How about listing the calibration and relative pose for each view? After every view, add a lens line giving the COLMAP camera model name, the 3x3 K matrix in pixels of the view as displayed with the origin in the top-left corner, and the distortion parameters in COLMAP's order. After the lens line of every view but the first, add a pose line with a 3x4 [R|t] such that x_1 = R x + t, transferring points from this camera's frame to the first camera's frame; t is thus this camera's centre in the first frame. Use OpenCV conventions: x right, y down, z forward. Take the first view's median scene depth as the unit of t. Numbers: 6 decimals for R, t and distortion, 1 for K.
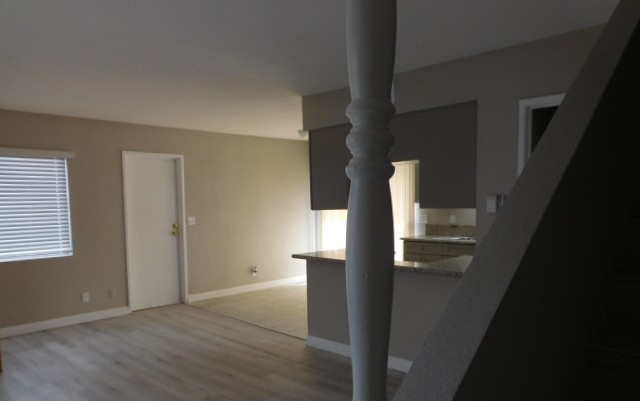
lens RADIAL K [[507.1, 0, 322.9], [0, 507.1, 198.1], [0, 0, 1]] dist [-0.013361, 0.044083]
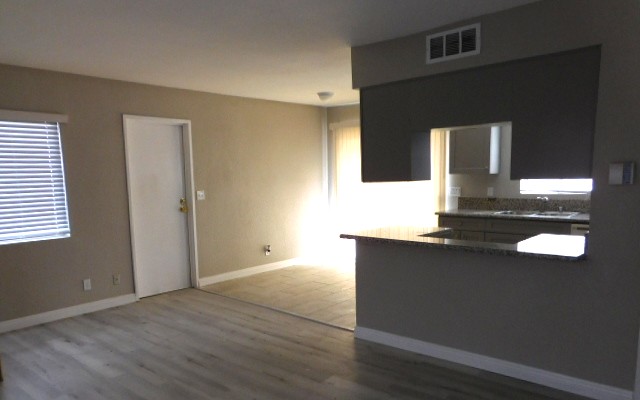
lens RADIAL K [[507.1, 0, 318.1], [0, 507.1, 202.8], [0, 0, 1]] dist [-0.013361, 0.044083]
pose [[0.998598, -0.007669, 0.052377, -0.120506], [0.004339, 0.997980, 0.063386, 0.003105], [-0.052757, -0.063070, 0.996614, 0.127672]]
